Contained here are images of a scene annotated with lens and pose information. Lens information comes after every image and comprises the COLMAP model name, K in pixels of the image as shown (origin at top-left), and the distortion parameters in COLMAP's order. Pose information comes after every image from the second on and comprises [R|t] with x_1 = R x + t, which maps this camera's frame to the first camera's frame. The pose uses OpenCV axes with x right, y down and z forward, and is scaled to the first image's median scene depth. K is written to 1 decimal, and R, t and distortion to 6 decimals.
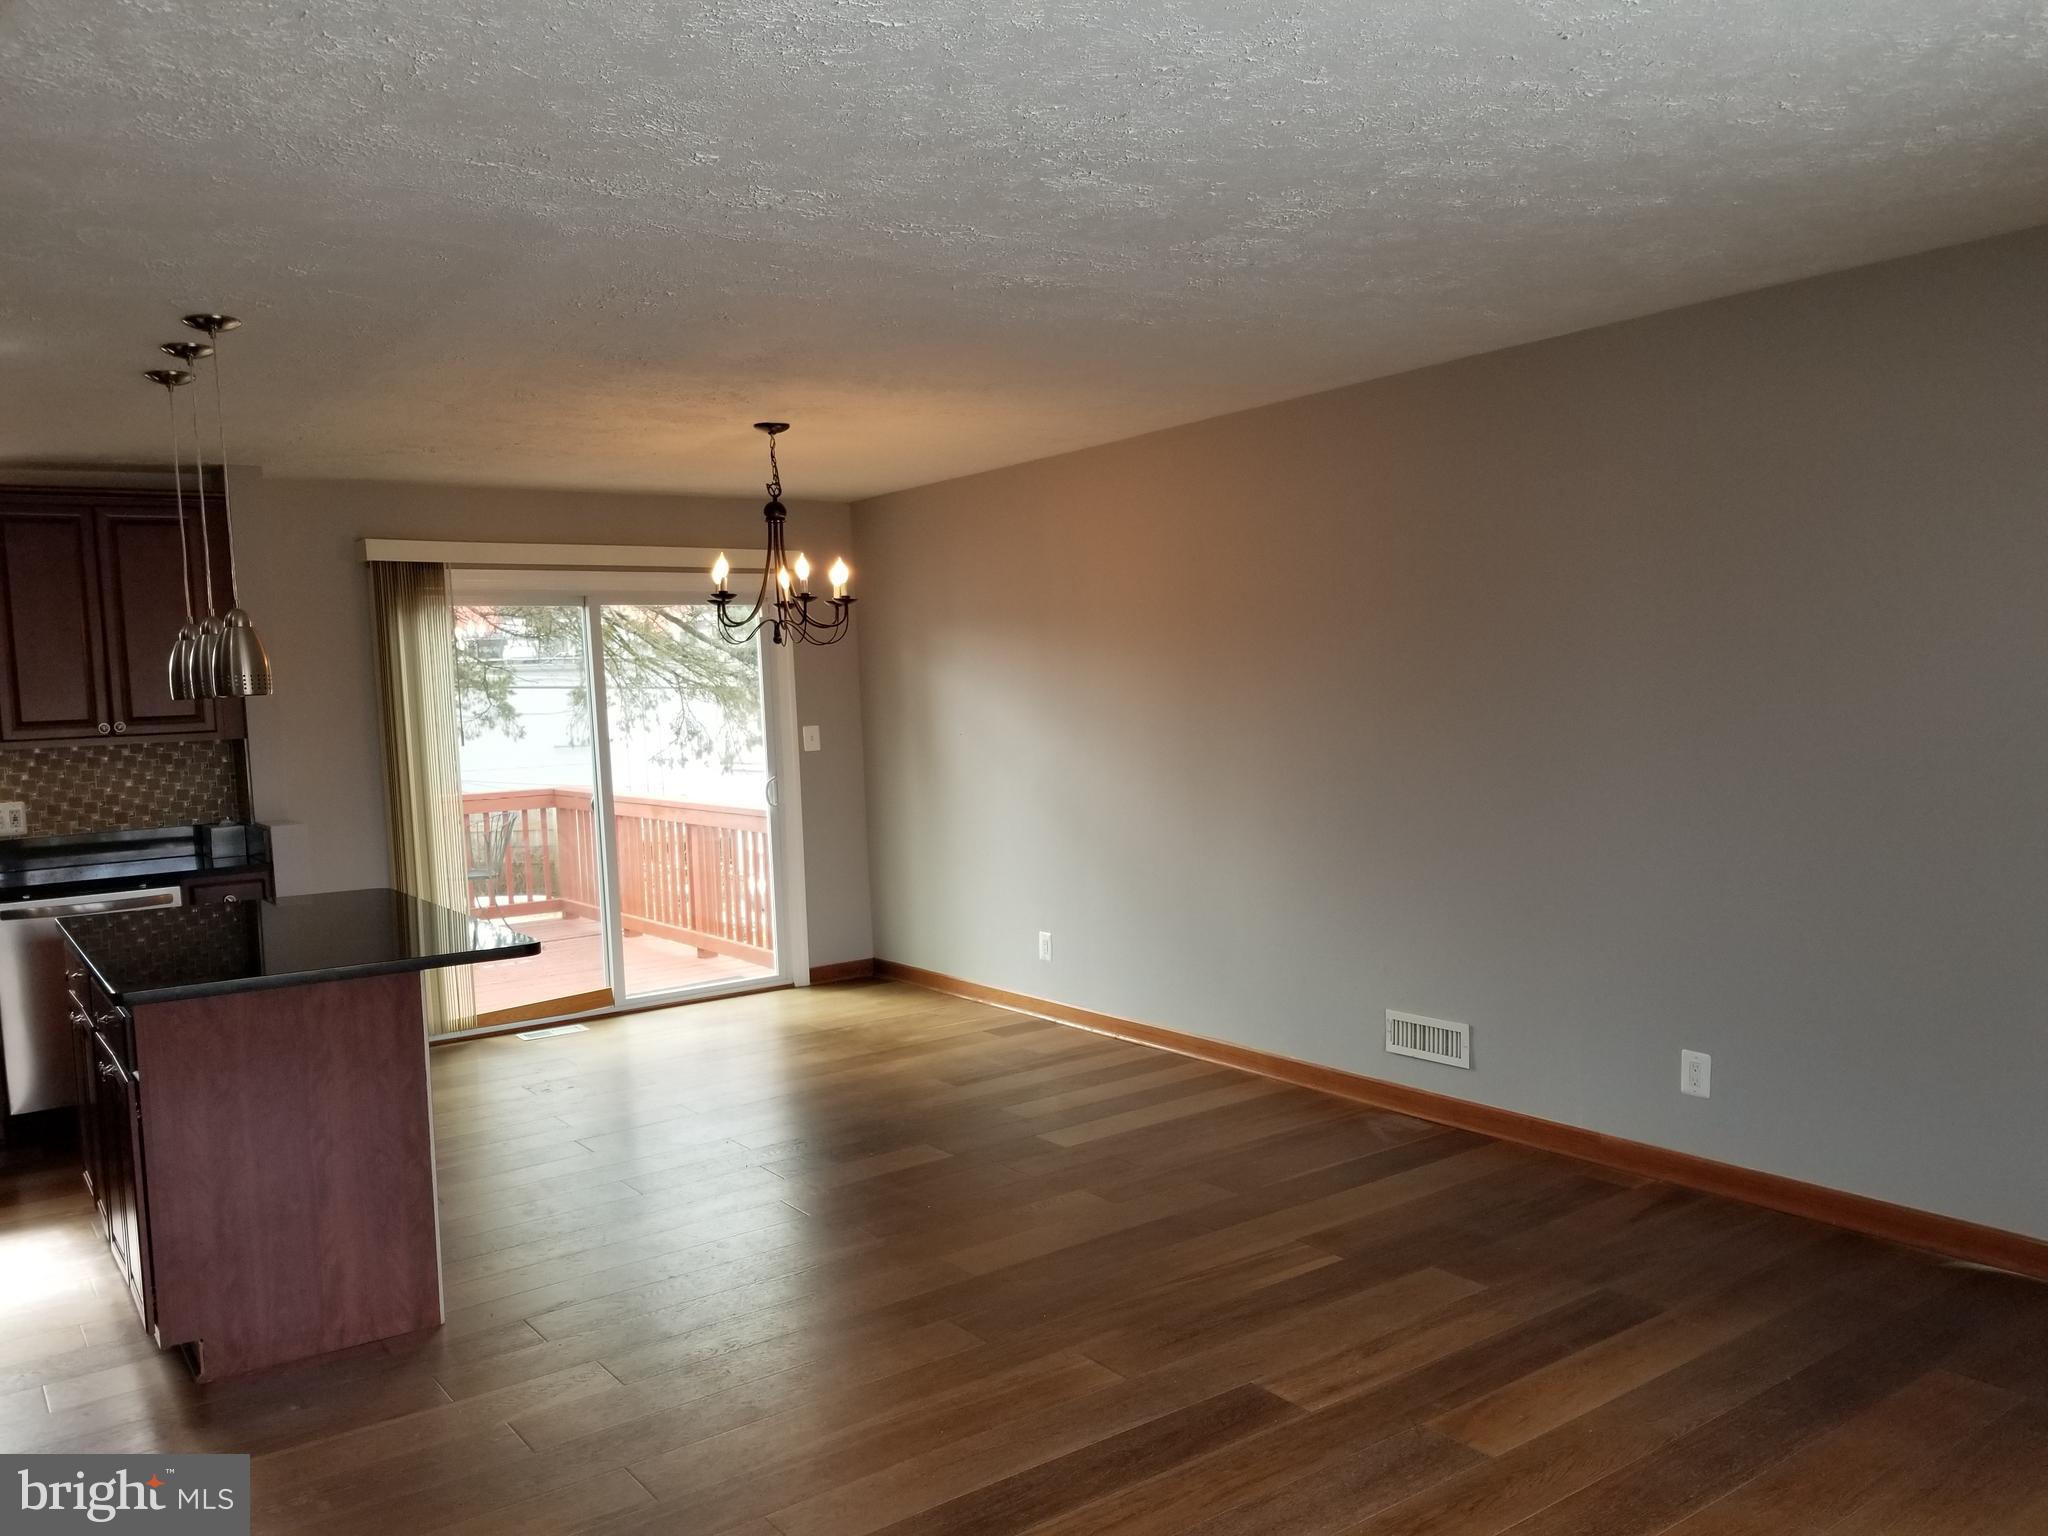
lens RADIAL K [[1585.8, 0, 1074.3], [0, 1585.8, 763.8], [0, 0, 1]] dist [0.135590, -0.223733]
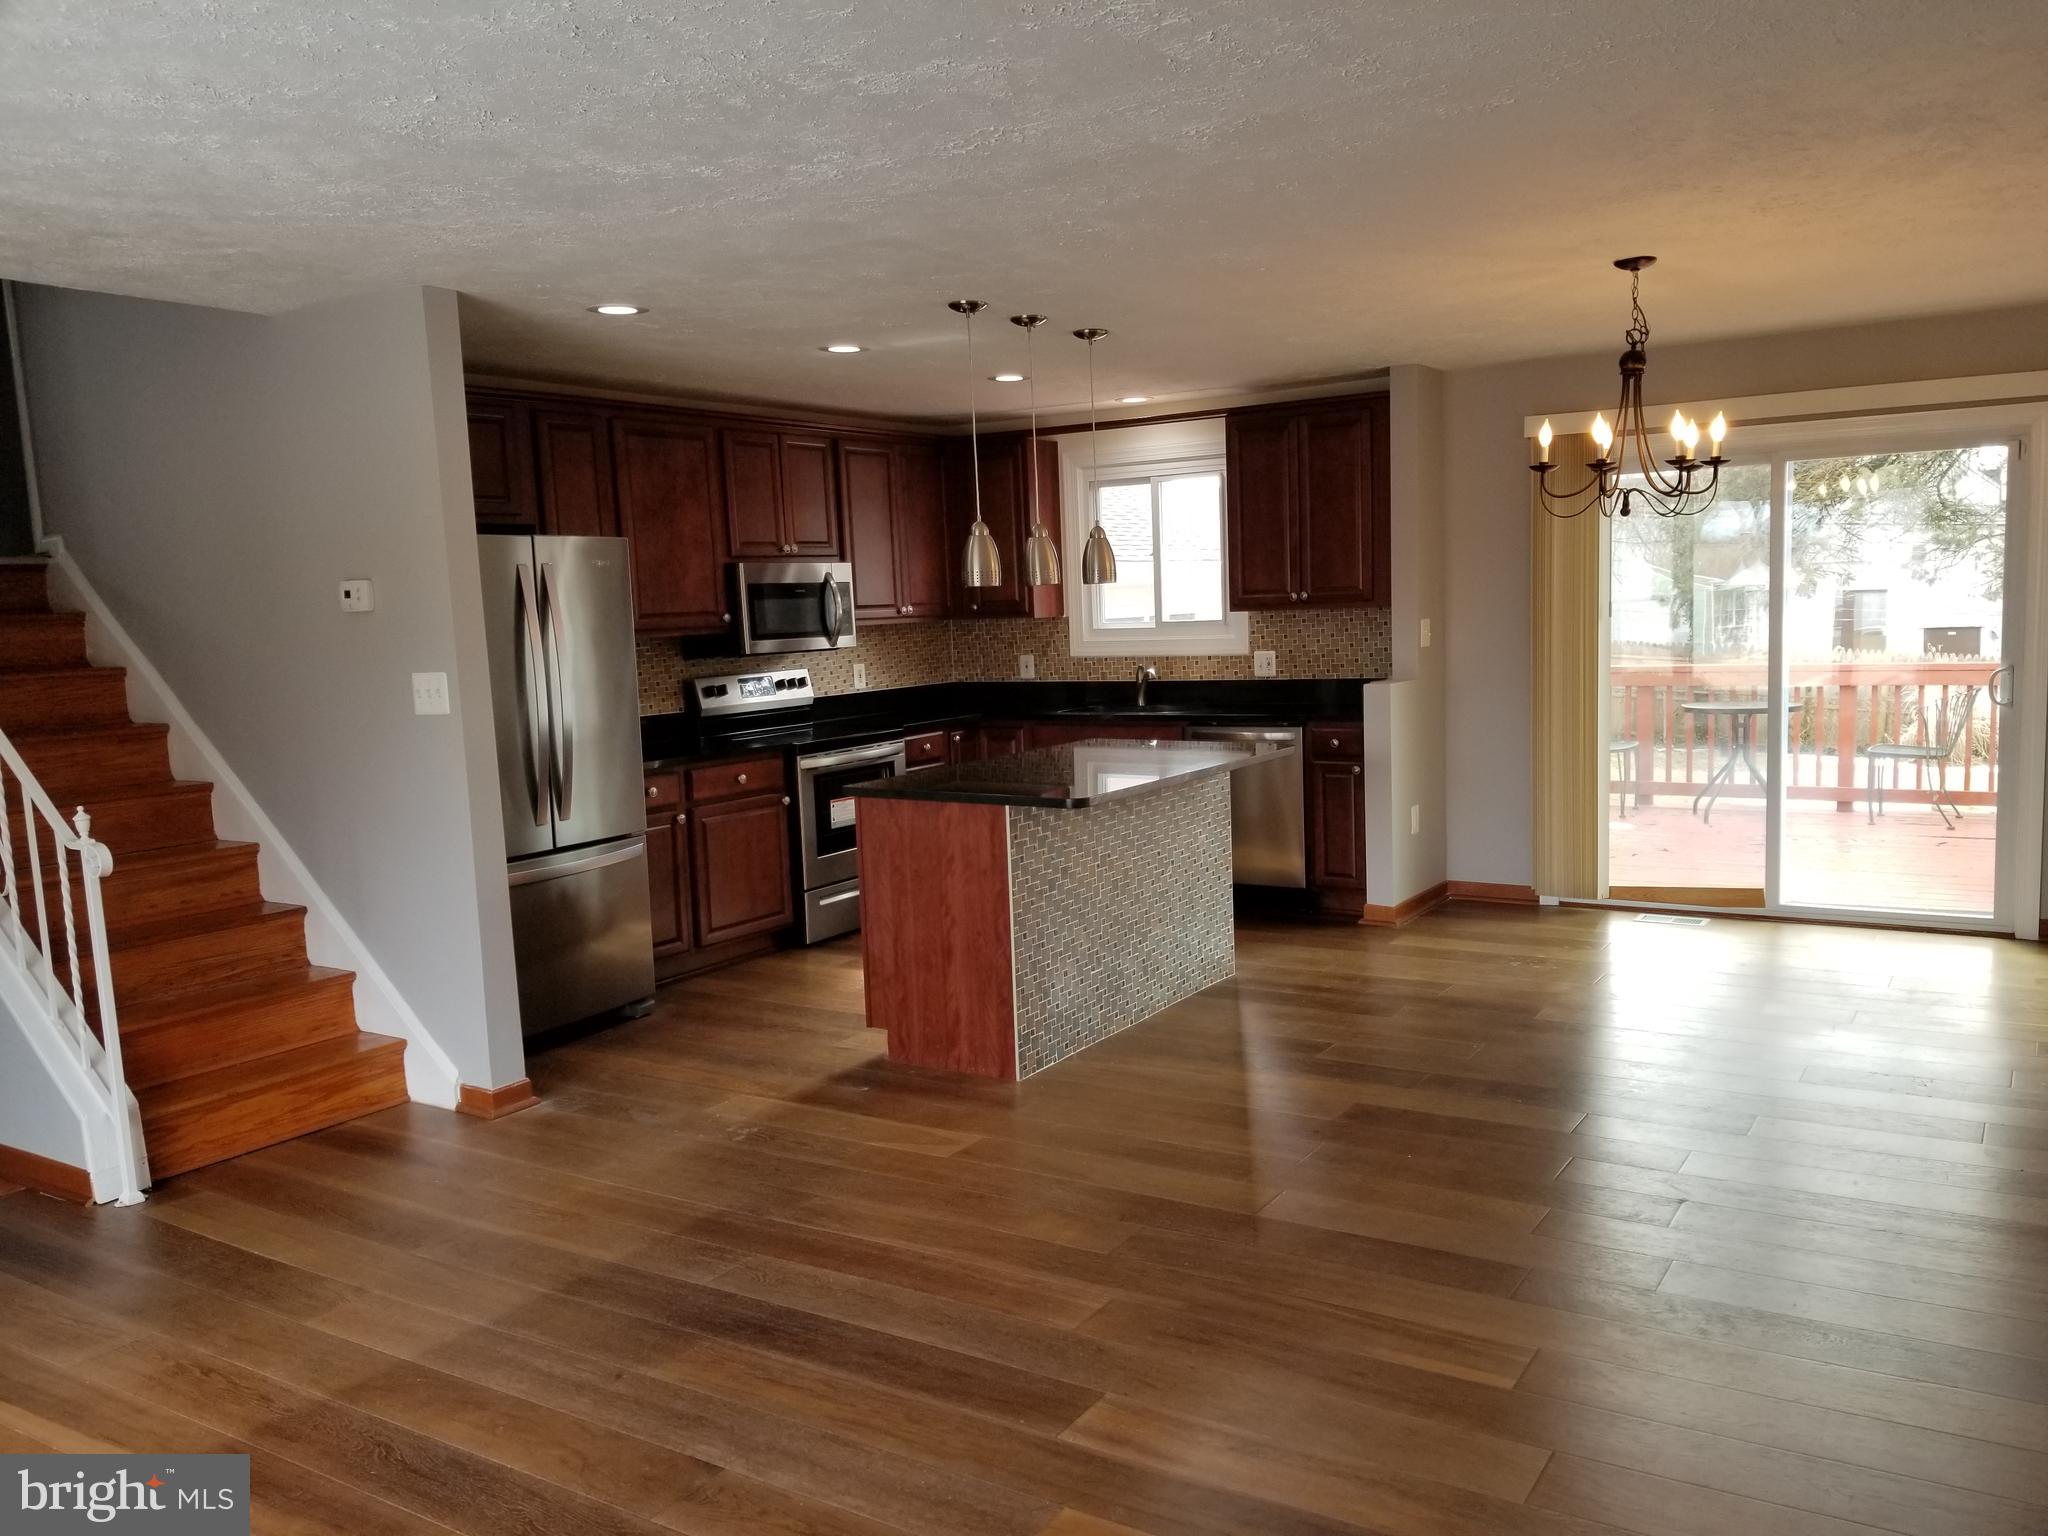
lens RADIAL K [[1585.8, 0, 1074.3], [0, 1585.8, 763.8], [0, 0, 1]] dist [0.135590, -0.223733]
pose [[0.378933, 0.122764, -0.917245, 0.778873], [-0.027879, 0.992227, 0.121282, -0.060747], [0.925004, -0.020386, 0.379410, 0.580012]]
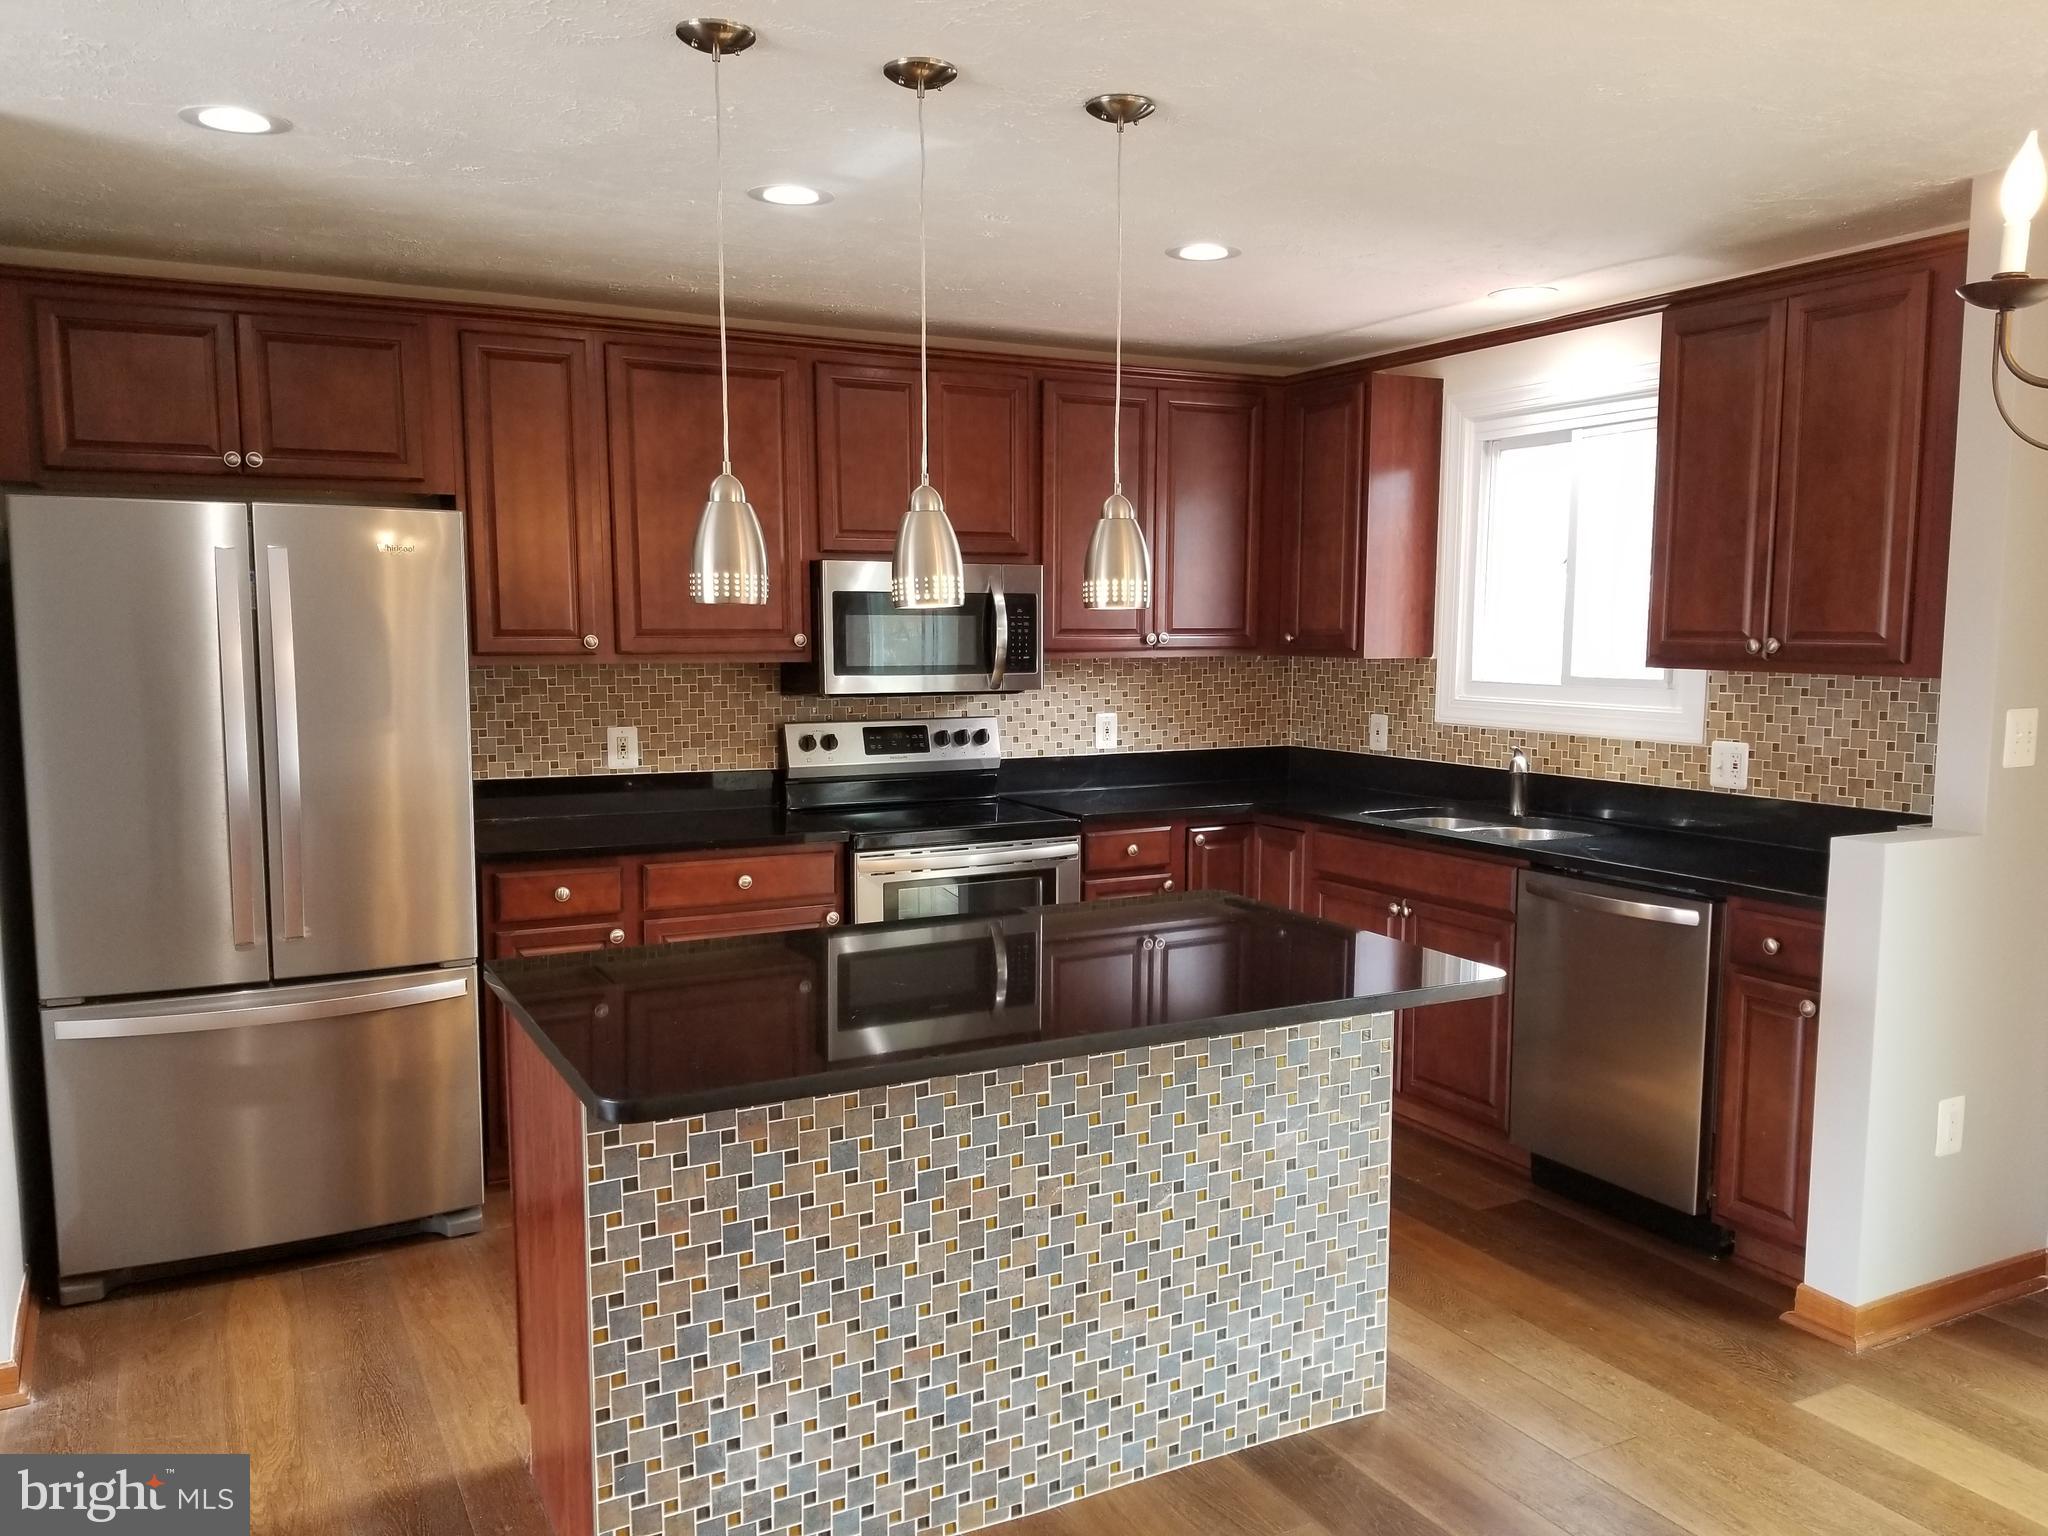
lens RADIAL K [[1579.2, 0, 1028.9], [0, 1579.2, 792.5], [0, 0, 1]] dist [0.121389, -0.214020]
pose [[-0.132076, 0.146485, -0.980356, 0.137302], [-0.051969, 0.986637, 0.154425, -0.076905], [0.989876, 0.071344, -0.122698, 1.253337]]
